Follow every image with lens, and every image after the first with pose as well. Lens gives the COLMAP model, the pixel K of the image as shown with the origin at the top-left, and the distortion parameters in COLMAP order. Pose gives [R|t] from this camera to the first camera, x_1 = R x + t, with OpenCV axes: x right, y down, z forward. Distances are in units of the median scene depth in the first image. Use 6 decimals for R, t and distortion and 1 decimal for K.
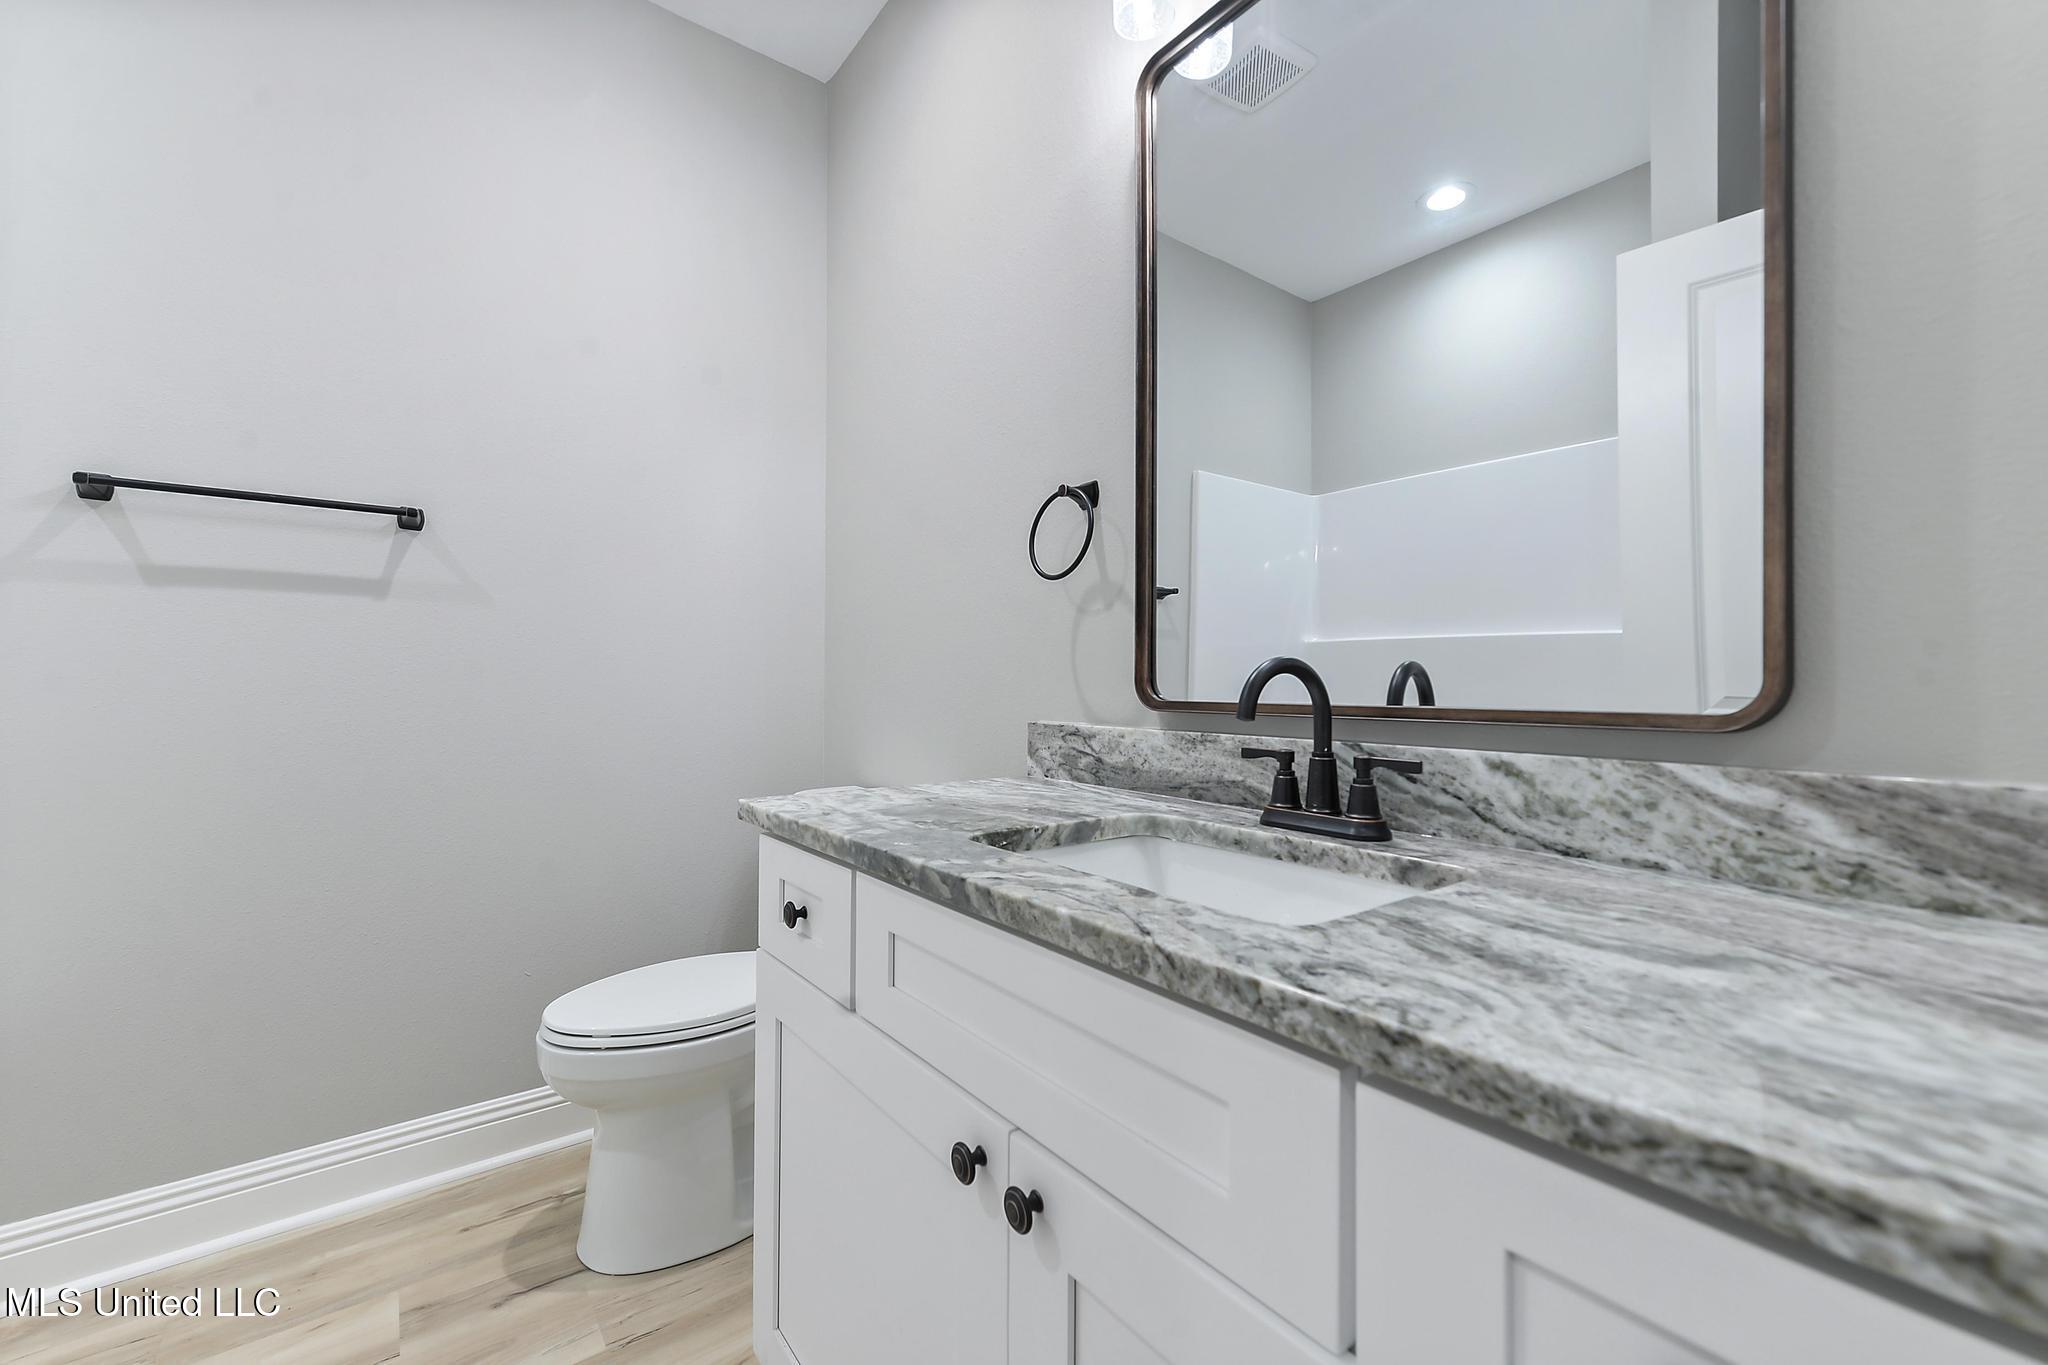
lens RADIAL K [[823.8, 0, 1025.6], [0, 823.8, 671.1], [0, 0, 1]] dist [0.012911, -0.000819]
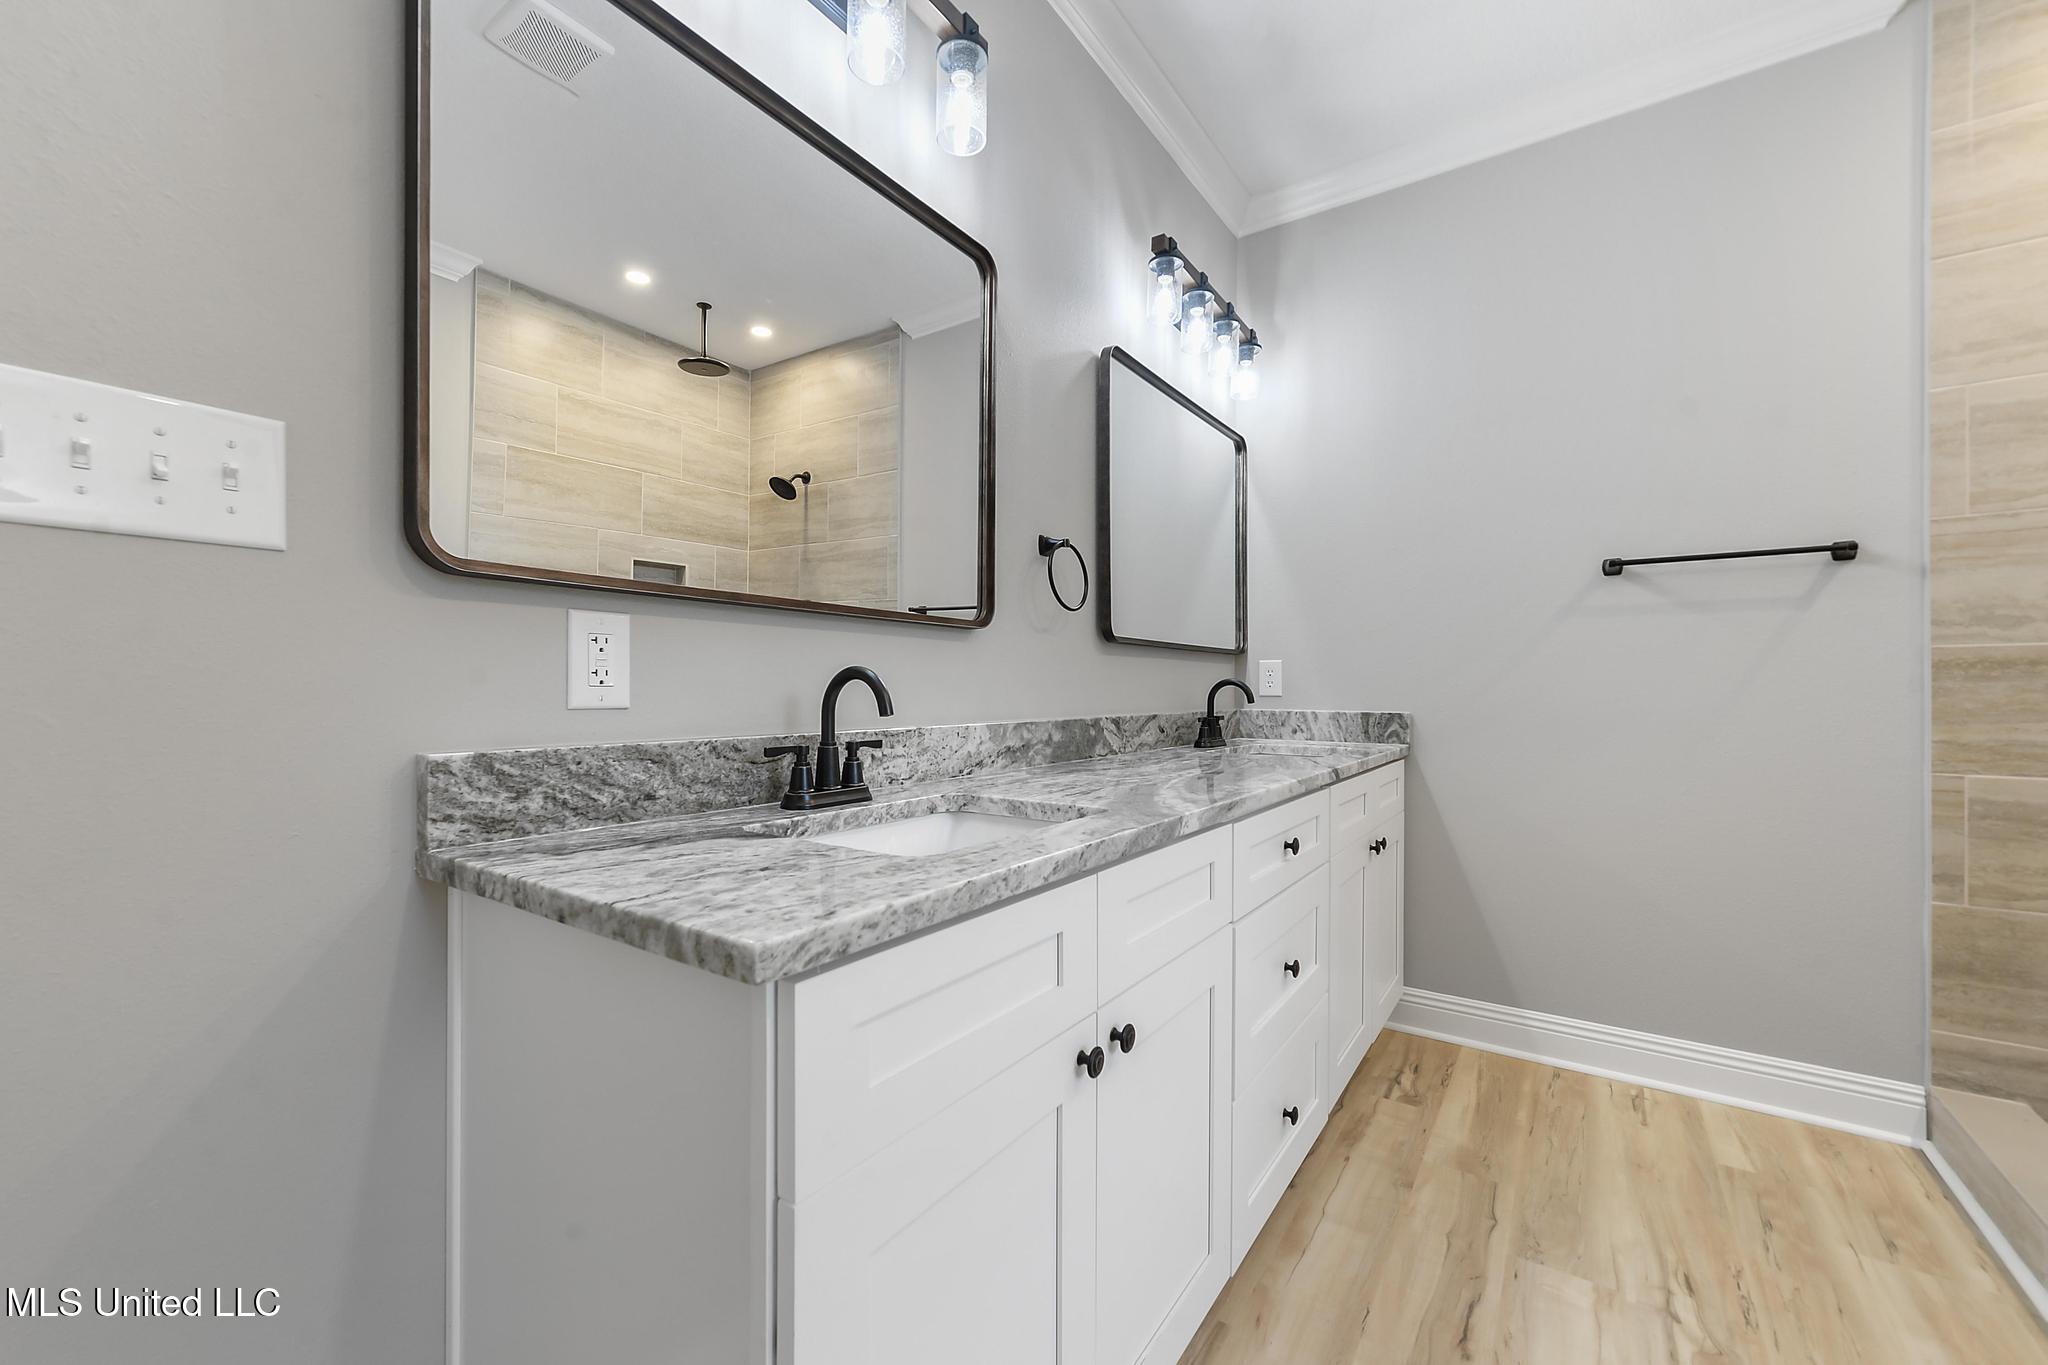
lens RADIAL K [[823.8, 0, 1039.3], [0, 823.8, 691.9], [0, 0, 1]] dist [0.012911, -0.000819]
pose [[-0.318653, -0.000656, 0.947871, -0.937431], [-0.001379, 0.999999, 0.000229, 0.021915], [-0.947870, -0.001234, -0.318654, 1.119599]]
